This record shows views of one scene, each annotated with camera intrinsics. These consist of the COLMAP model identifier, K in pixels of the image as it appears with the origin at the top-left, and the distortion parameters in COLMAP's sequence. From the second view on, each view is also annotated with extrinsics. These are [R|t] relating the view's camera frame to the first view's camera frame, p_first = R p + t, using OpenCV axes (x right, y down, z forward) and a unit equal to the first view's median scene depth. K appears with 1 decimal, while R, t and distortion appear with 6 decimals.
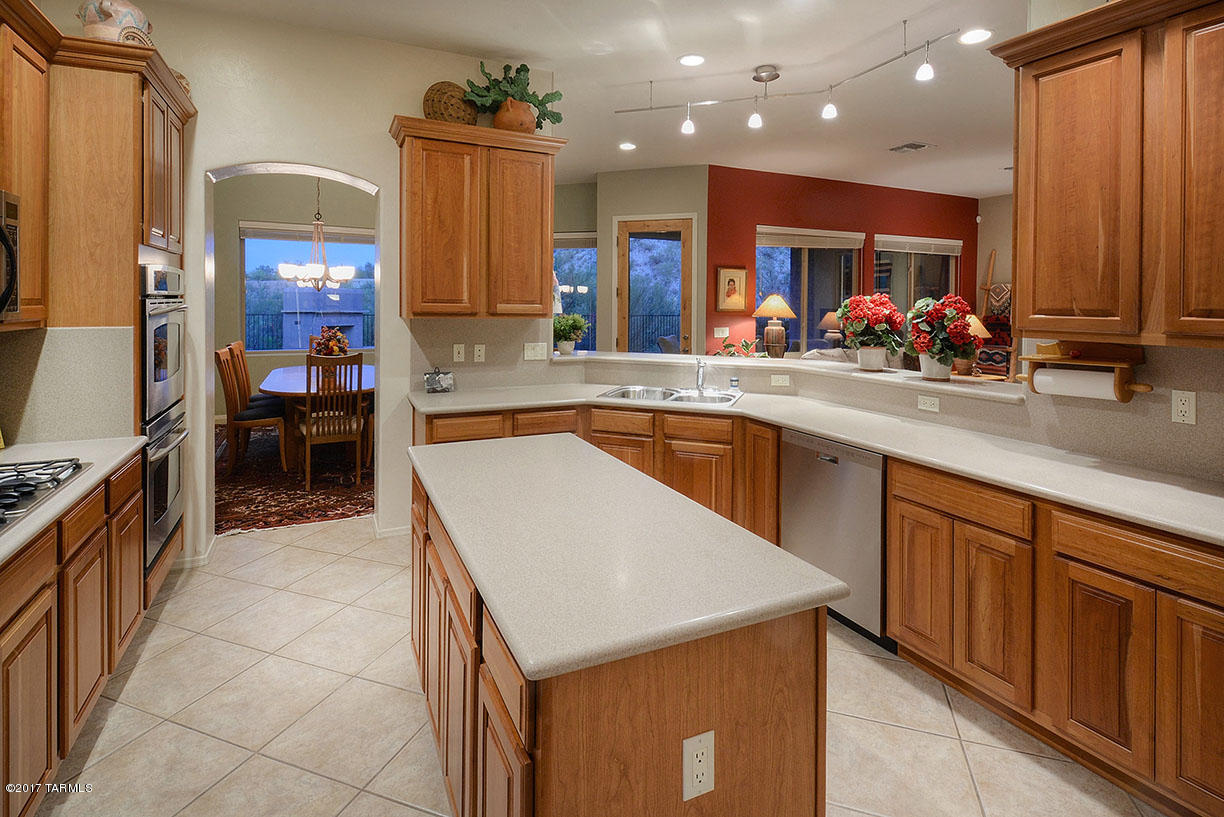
lens RADIAL K [[599.3, 0, 612.5], [0, 599.3, 312.0], [0, 0, 1]] dist [0.021300, -0.030551]
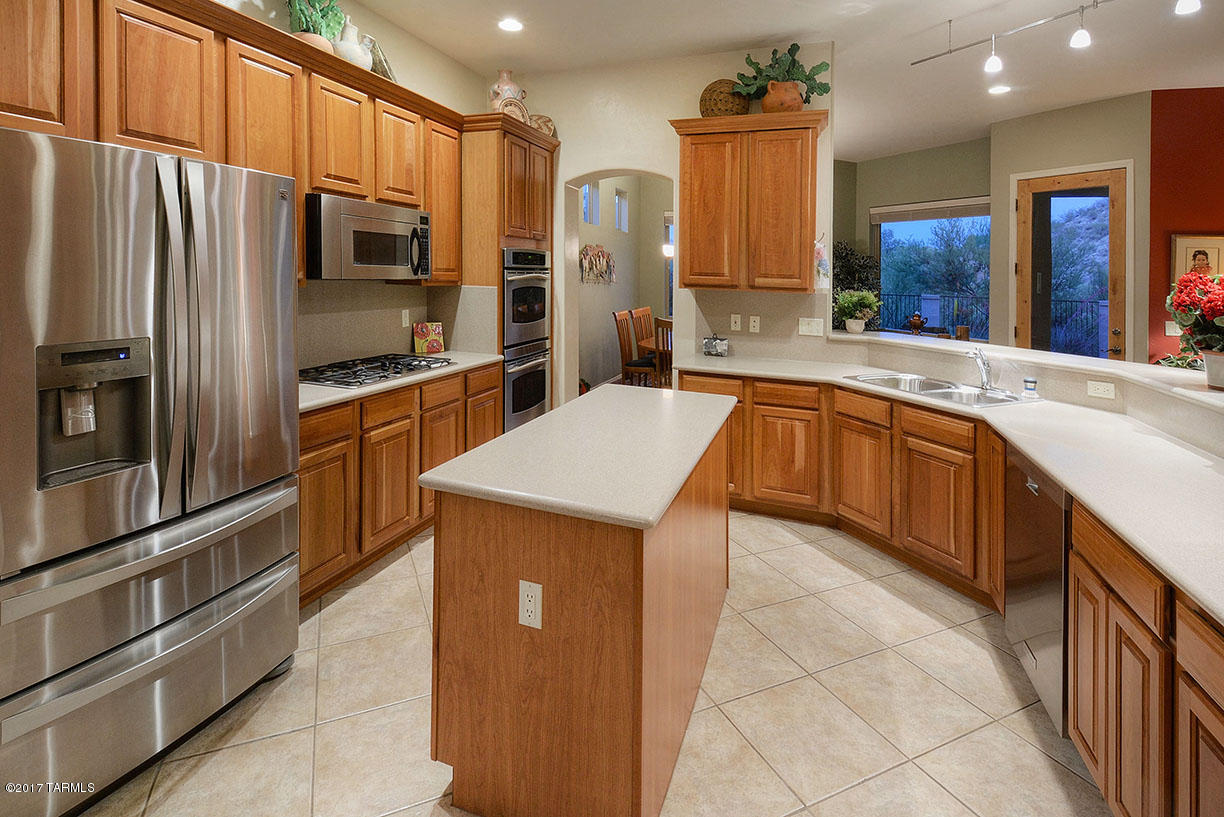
lens RADIAL K [[613.5, 0, 578.7], [0, 613.5, 285.3], [0, 0, 1]] dist [-0.000243, -0.000304]
pose [[0.669240, 0.024526, -0.742642, 0.403794], [-0.030892, 0.999509, 0.005170, 0.003898], [0.742404, 0.019482, 0.669669, 0.040276]]
